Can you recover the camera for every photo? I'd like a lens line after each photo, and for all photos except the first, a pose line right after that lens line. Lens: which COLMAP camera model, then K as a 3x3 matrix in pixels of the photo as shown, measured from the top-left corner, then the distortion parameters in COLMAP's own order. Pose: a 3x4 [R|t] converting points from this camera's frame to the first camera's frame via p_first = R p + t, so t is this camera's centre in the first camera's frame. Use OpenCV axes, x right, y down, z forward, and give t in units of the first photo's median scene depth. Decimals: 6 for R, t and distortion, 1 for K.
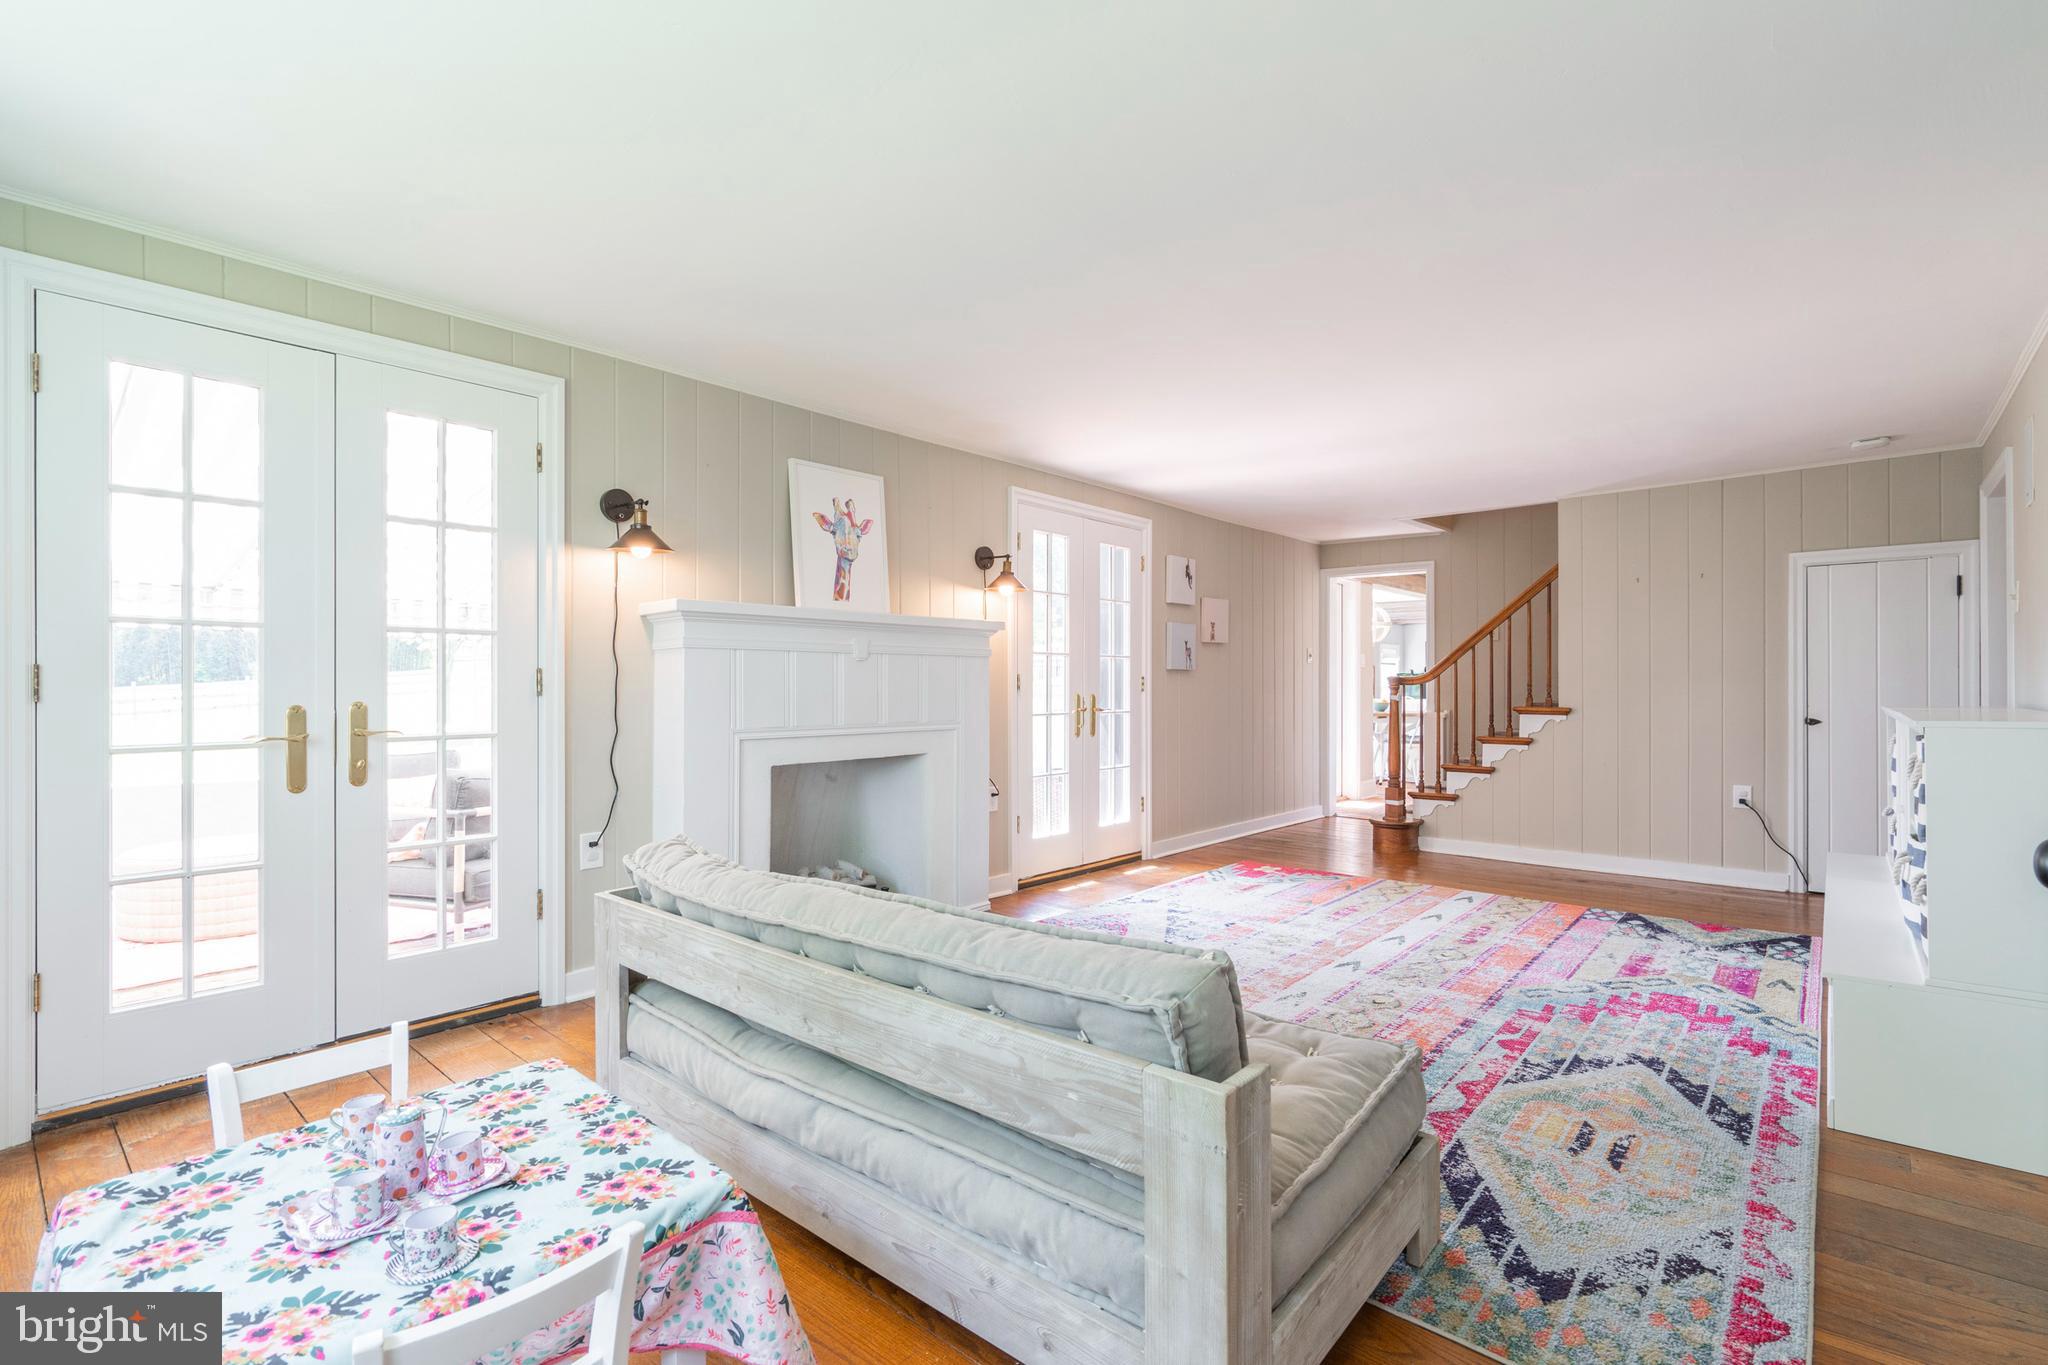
lens RADIAL K [[944.5, 0, 1021.0], [0, 944.5, 687.3], [0, 0, 1]] dist [-0.004884, 0.001708]
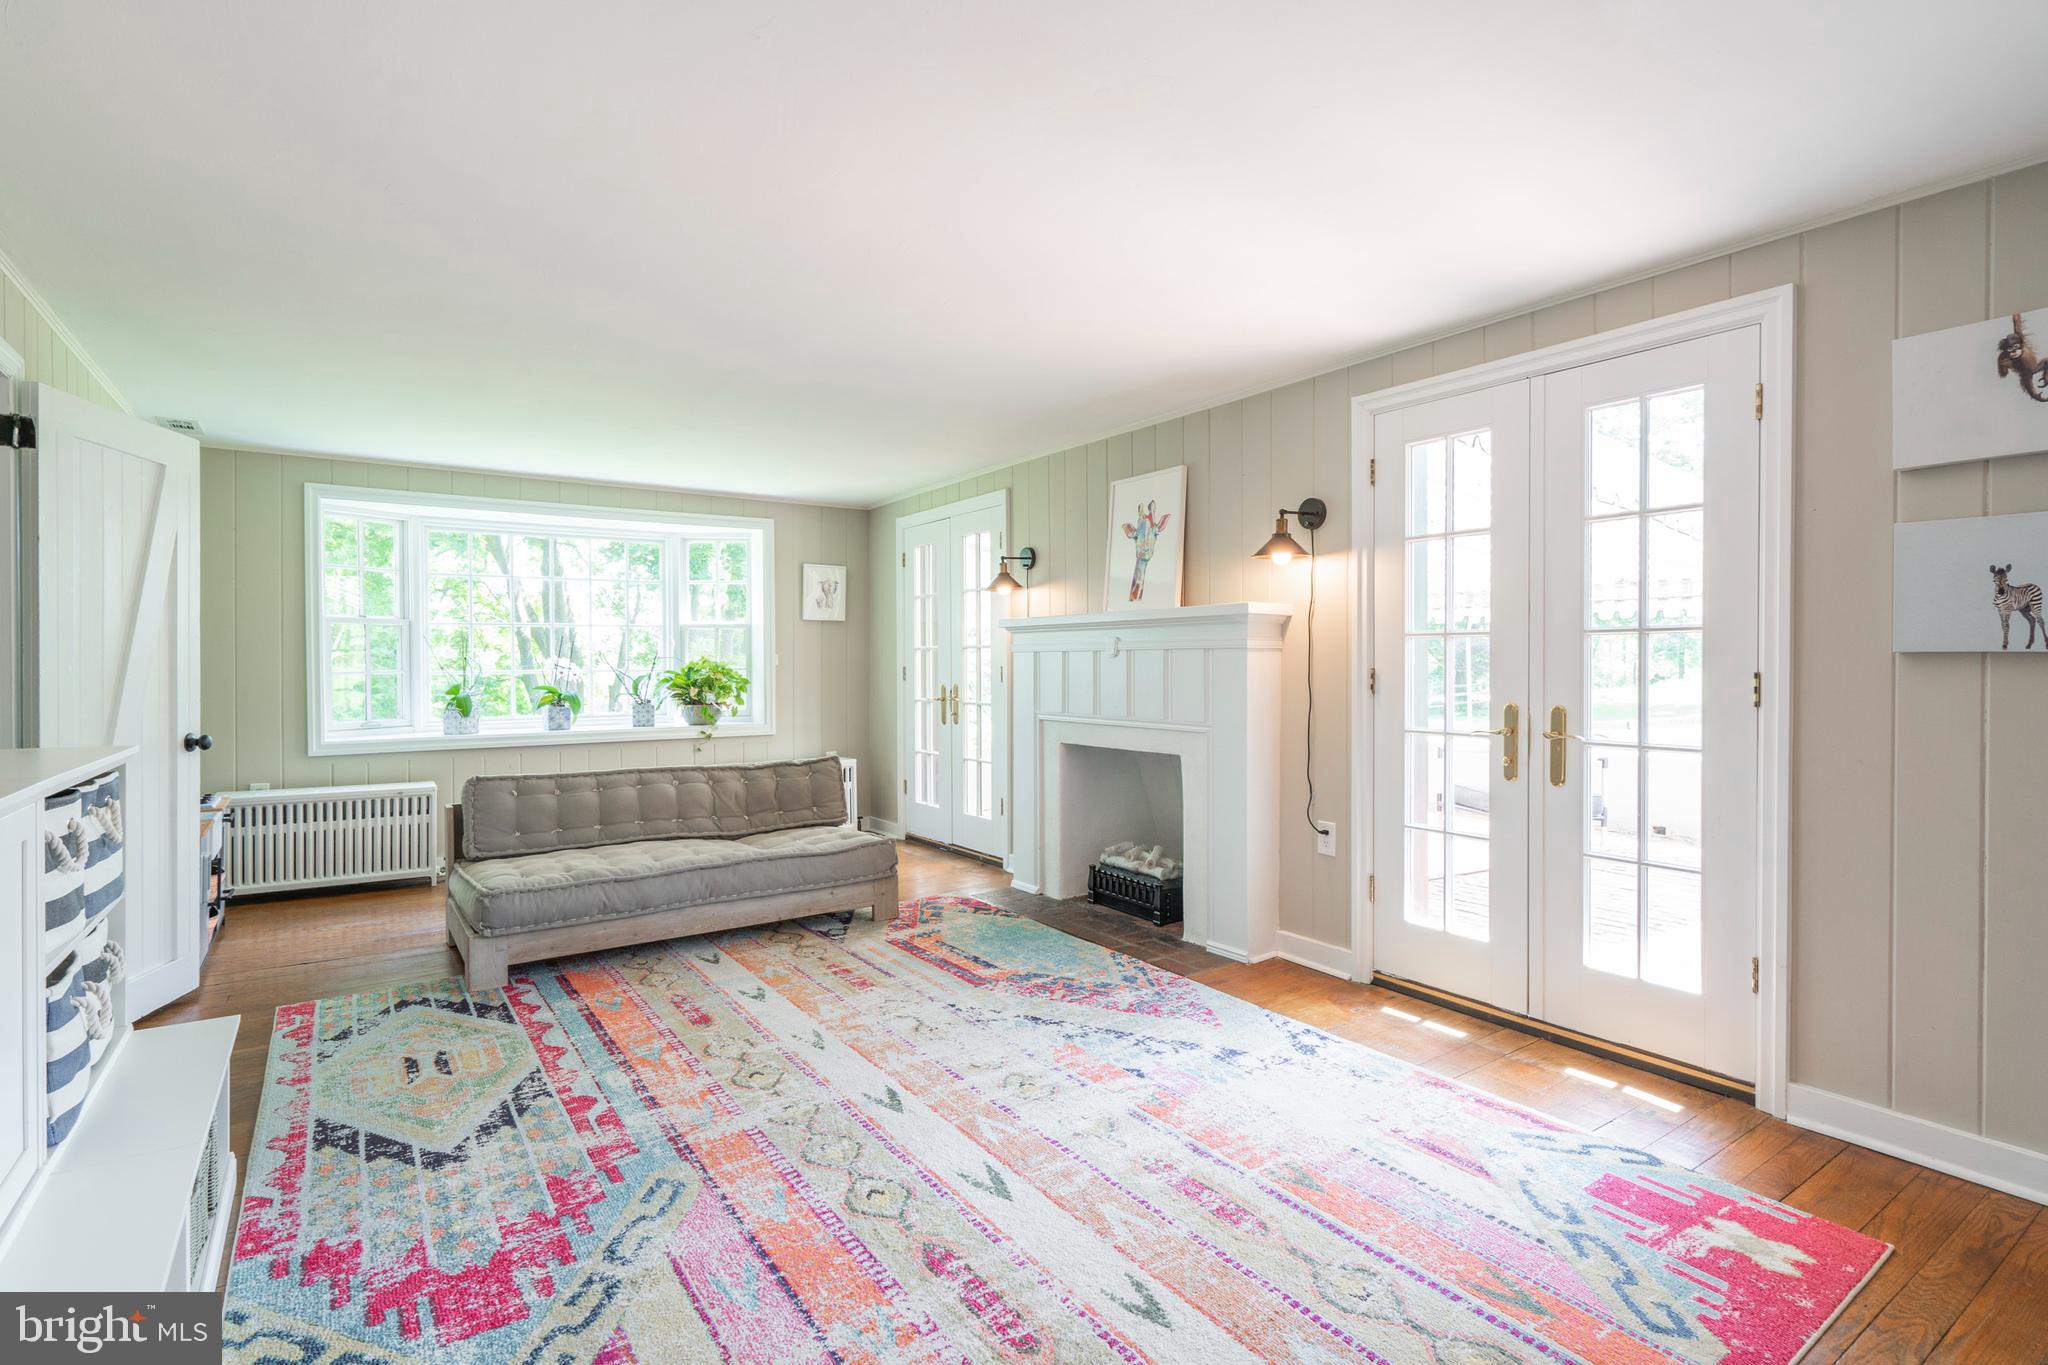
lens RADIAL K [[991.0, 0, 1022.3], [0, 991.0, 669.6], [0, 0, 1]] dist [-0.003007, 0.000756]
pose [[-0.253574, 0.011134, -0.967252, 1.326105], [0.002772, 0.999938, 0.010784, -0.037213], [0.967312, 0.000054, -0.253589, 1.656878]]
